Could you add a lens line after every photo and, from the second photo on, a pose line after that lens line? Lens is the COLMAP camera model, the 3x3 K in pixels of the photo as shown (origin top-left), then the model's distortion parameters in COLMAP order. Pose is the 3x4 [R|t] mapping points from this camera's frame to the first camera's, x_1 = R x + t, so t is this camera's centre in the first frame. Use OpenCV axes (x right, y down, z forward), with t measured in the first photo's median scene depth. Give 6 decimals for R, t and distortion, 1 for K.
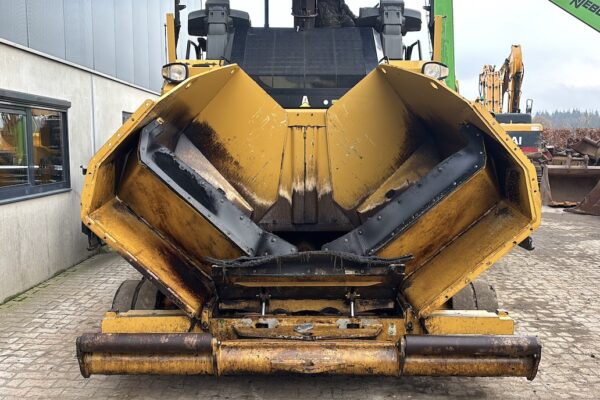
lens RADIAL K [[670.9, 0, 309.6], [0, 670.9, 200.1], [0, 0, 1]] dist [0.064336, -0.045449]
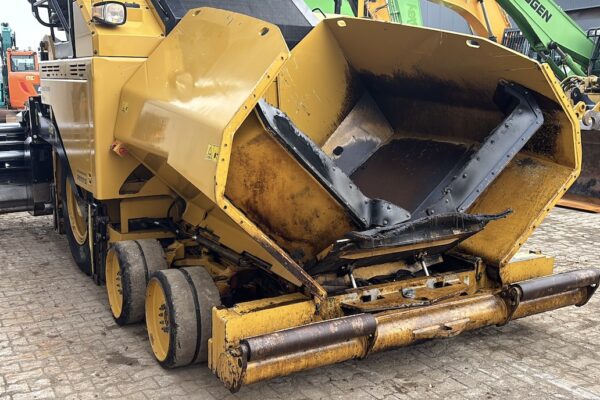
lens RADIAL K [[670.9, 0, 309.6], [0, 670.9, 200.1], [0, 0, 1]] dist [0.064336, -0.045449]
pose [[0.857712, -0.085124, 0.507034, -0.594247], [0.046558, 0.995006, 0.088290, -0.036670], [-0.512018, -0.052121, 0.857392, 0.233730]]
